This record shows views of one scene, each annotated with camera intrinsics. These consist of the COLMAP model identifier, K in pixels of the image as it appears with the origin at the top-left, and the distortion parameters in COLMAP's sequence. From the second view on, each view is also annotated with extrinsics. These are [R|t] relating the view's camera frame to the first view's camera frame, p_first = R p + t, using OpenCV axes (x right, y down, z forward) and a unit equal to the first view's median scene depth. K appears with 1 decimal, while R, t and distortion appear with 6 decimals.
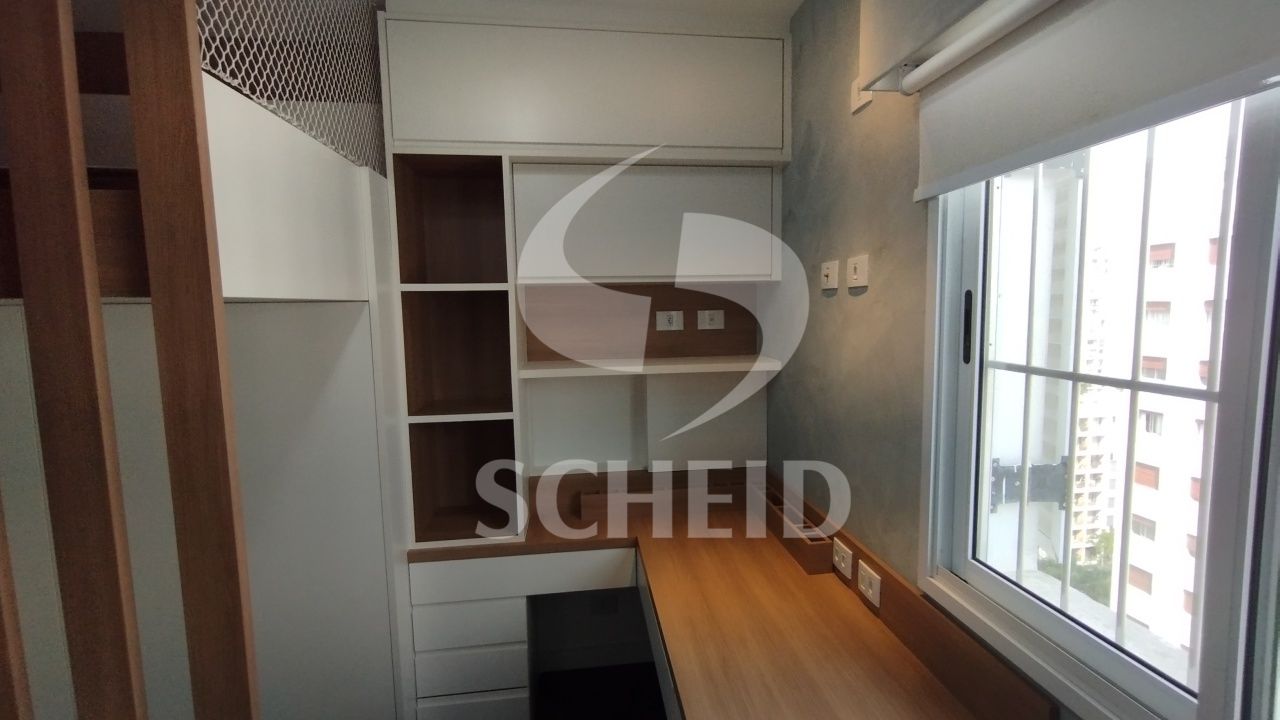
lens RADIAL K [[564.1, 0, 679.0], [0, 564.1, 358.9], [0, 0, 1]] dist [-0.029490, 0.000077]
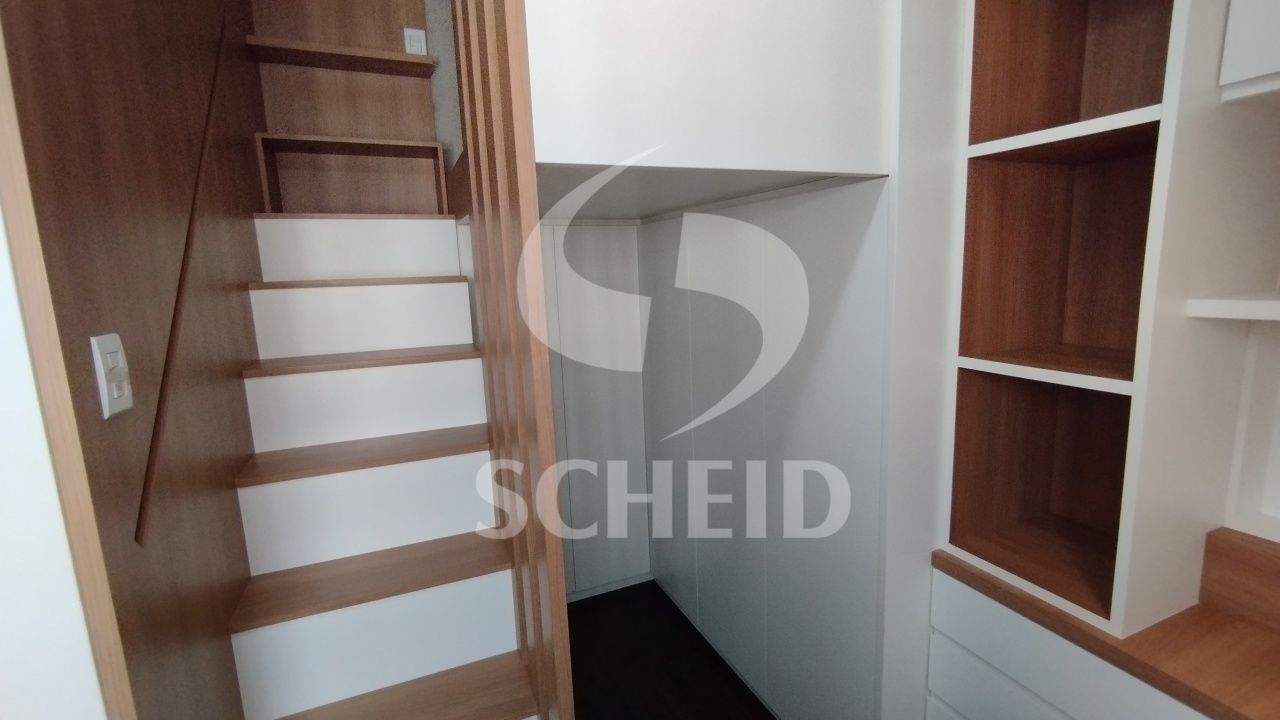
lens RADIAL K [[589.0, 0, 670.6], [0, 589.0, 360.9], [0, 0, 1]] dist [0.010561, -0.000293]
pose [[0.257333, 0.161371, -0.952754, 0.098388], [-0.058608, 0.986749, 0.151299, 0.025763], [0.964544, 0.016905, 0.263381, 0.544518]]
